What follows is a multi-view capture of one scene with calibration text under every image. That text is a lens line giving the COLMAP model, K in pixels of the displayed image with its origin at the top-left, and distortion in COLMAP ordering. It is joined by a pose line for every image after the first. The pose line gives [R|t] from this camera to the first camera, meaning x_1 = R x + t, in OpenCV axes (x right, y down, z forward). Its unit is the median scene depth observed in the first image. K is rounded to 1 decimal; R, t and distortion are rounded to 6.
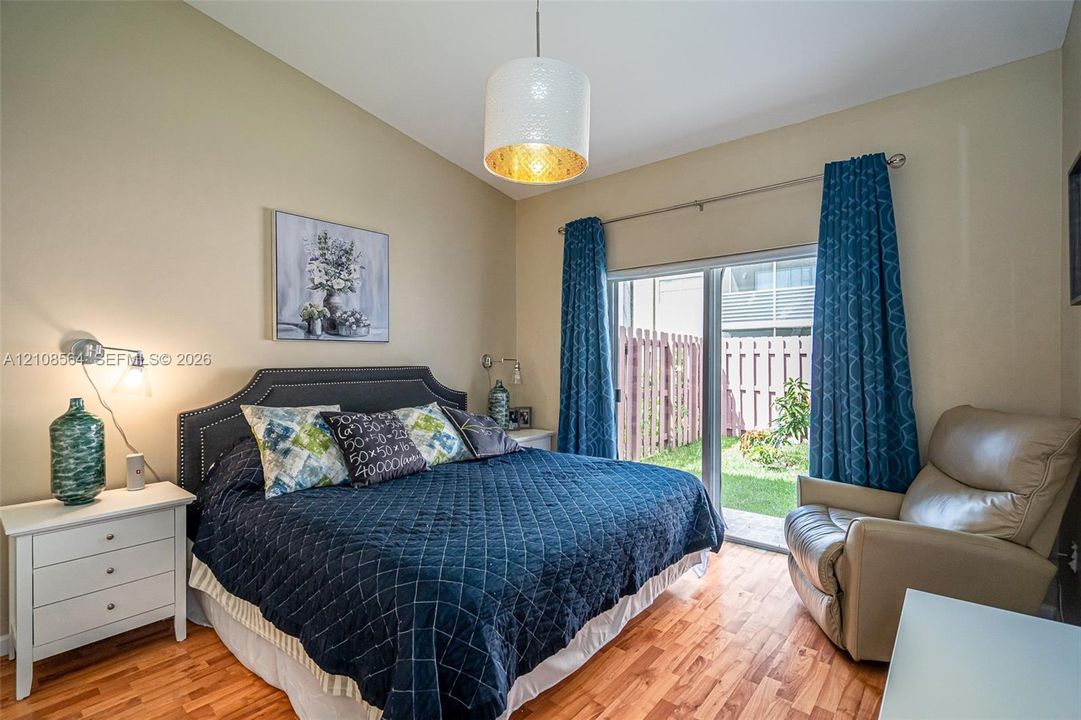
lens RADIAL K [[500.7, 0, 540.5], [0, 500.7, 360.0], [0, 0, 1]] dist [0.000643, 0.000283]
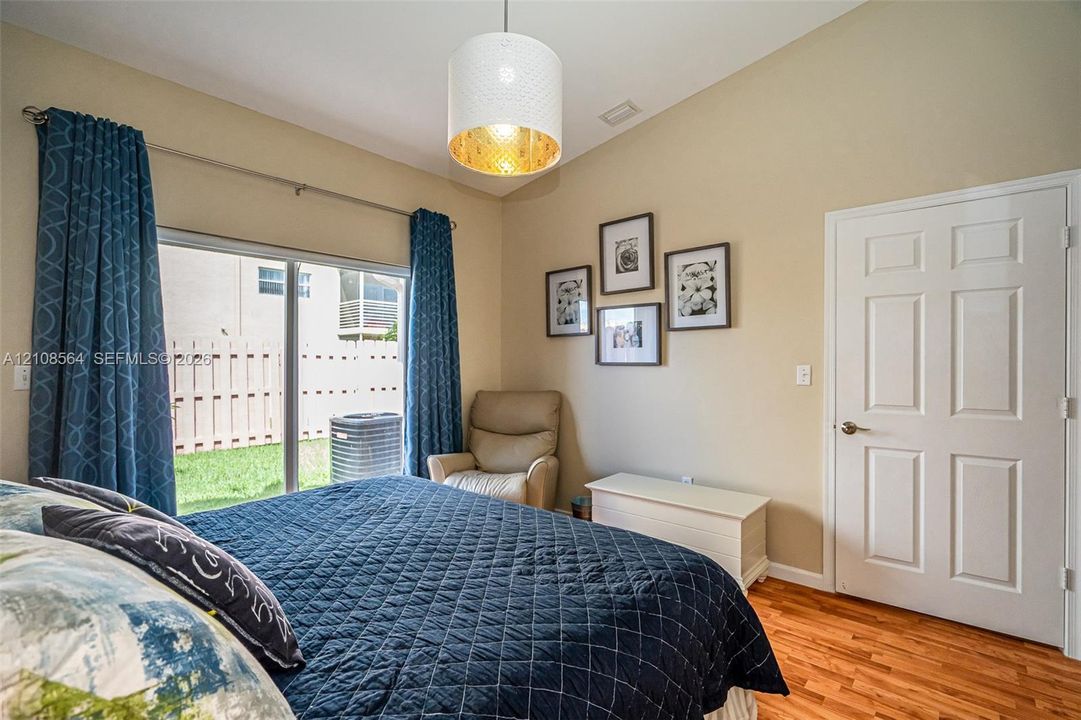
lens RADIAL K [[500.7, 0, 540.5], [0, 500.7, 360.0], [0, 0, 1]] dist [0.000643, 0.000283]
pose [[0.015769, 0.003847, 0.999868, -0.614413], [0.000204, 0.999993, -0.003850, -0.002852], [-0.999876, 0.000265, 0.015768, 0.611213]]
